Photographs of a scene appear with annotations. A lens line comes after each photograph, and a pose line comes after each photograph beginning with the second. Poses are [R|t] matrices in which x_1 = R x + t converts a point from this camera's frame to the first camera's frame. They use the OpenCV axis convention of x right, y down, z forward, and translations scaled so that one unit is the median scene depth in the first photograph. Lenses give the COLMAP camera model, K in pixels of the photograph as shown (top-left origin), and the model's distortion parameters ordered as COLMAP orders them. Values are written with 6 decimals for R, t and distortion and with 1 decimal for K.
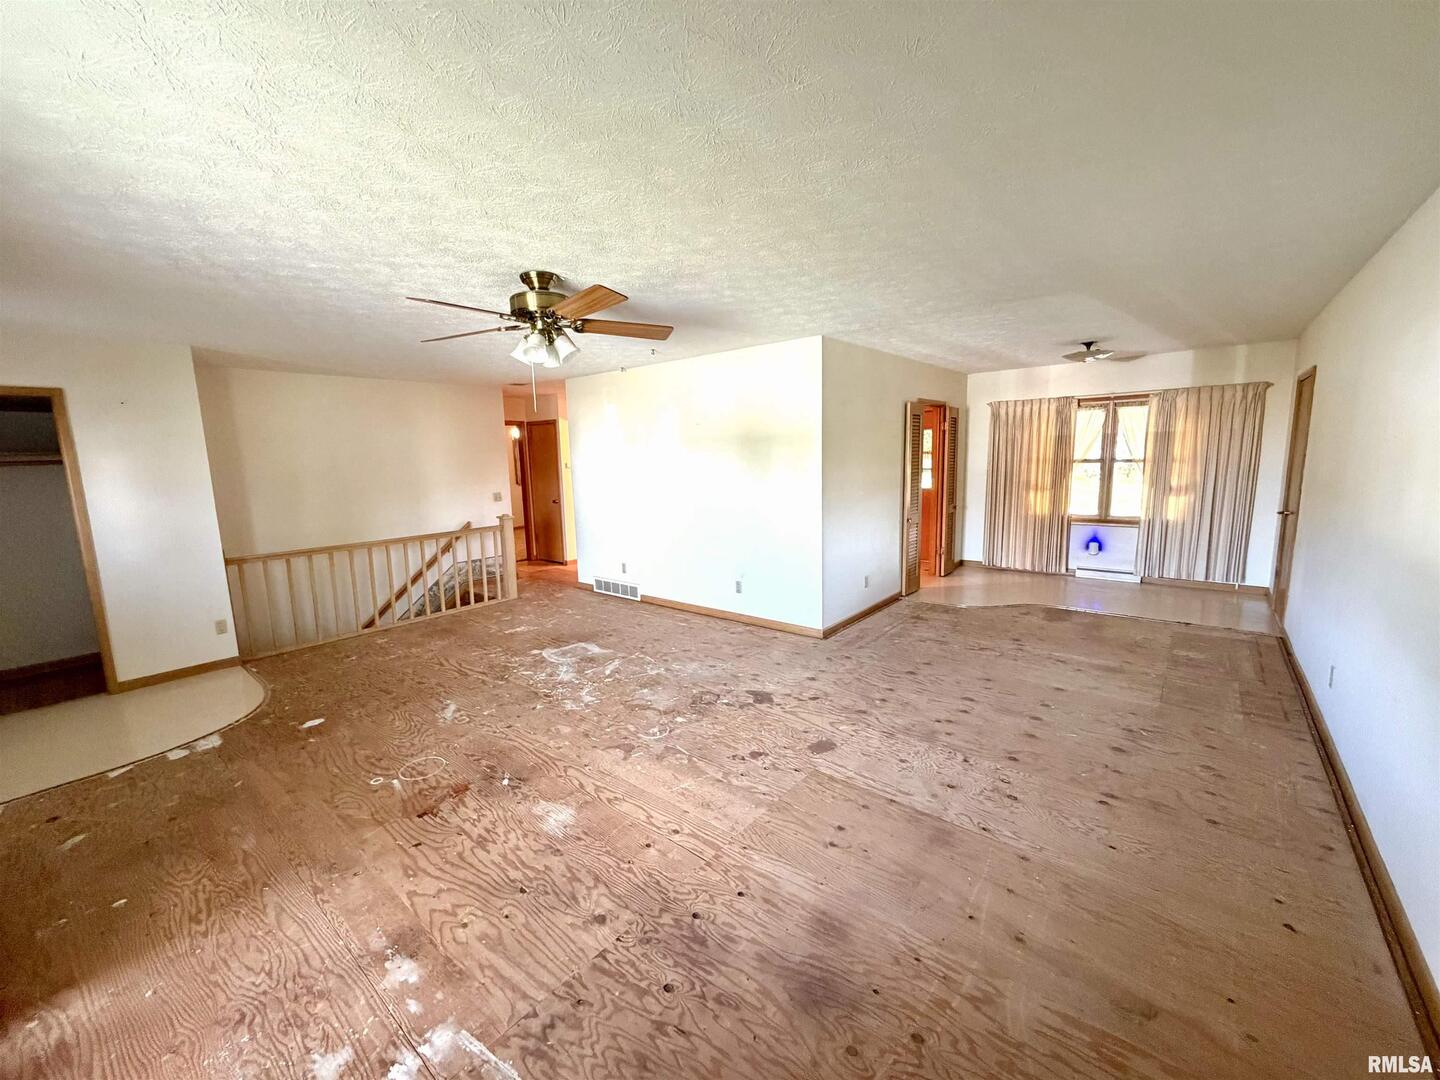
lens RADIAL K [[573.4, 0, 719.4], [0, 573.4, 537.7], [0, 0, 1]] dist [-0.001755, 0.000147]
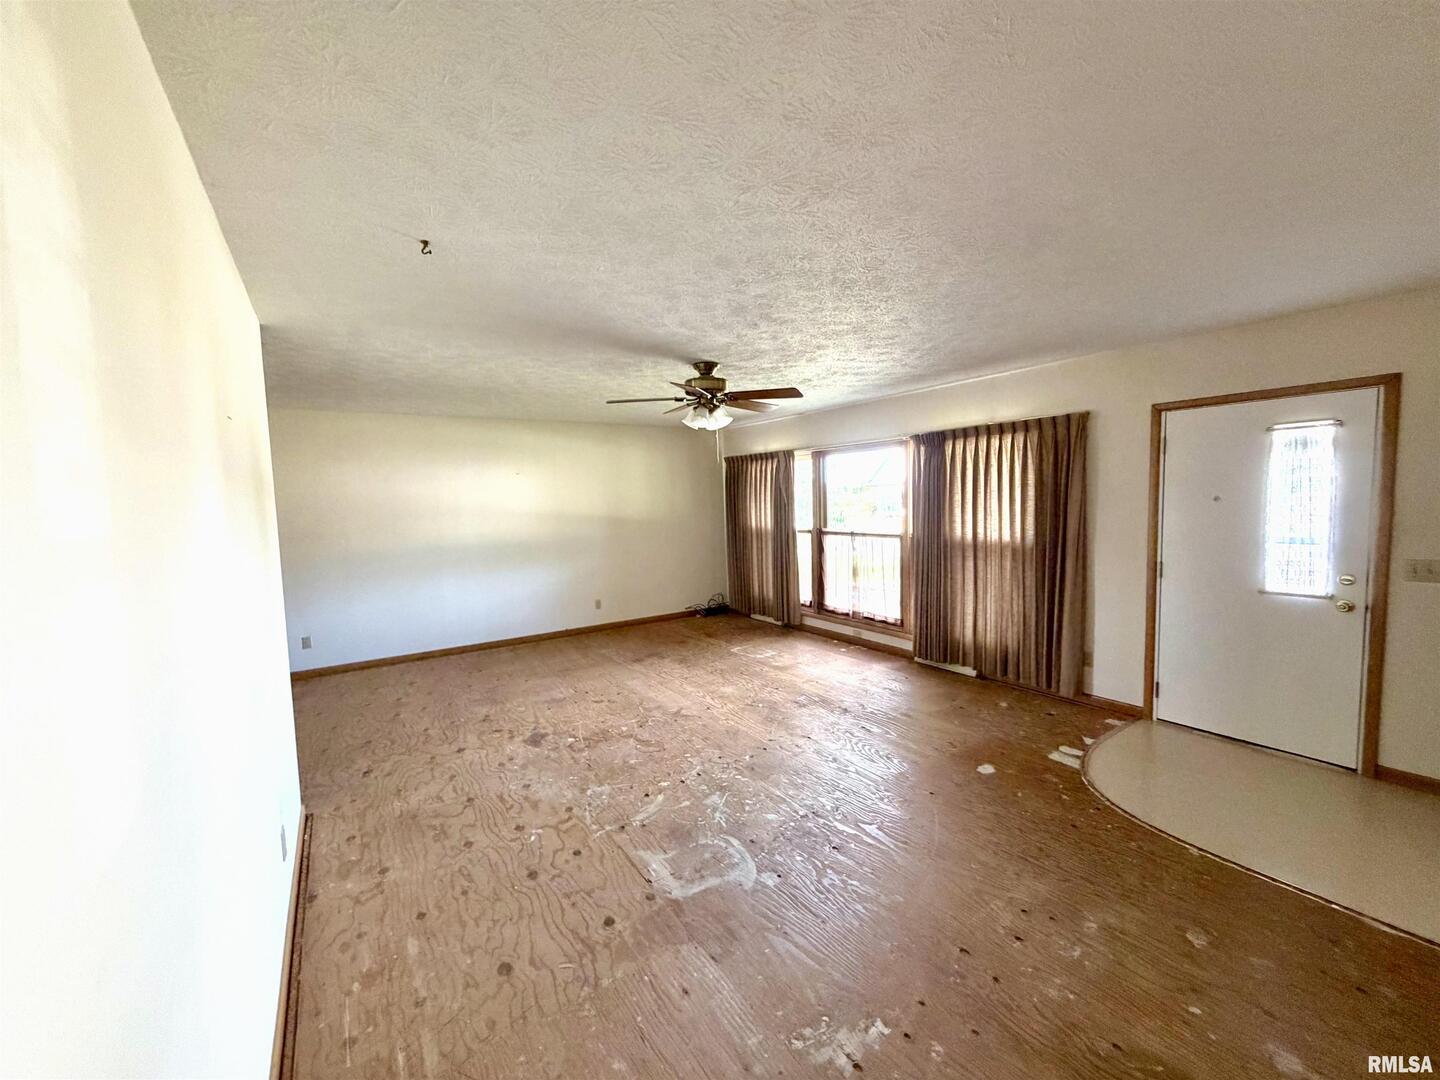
lens RADIAL K [[573.4, 0, 719.2], [0, 573.4, 540.5], [0, 0, 1]] dist [-0.001755, 0.000147]
pose [[-0.957567, 0.034032, 0.286196, -0.540204], [0.097038, 0.973097, 0.208963, -0.247163], [-0.271385, 0.227868, -0.935108, 1.770414]]
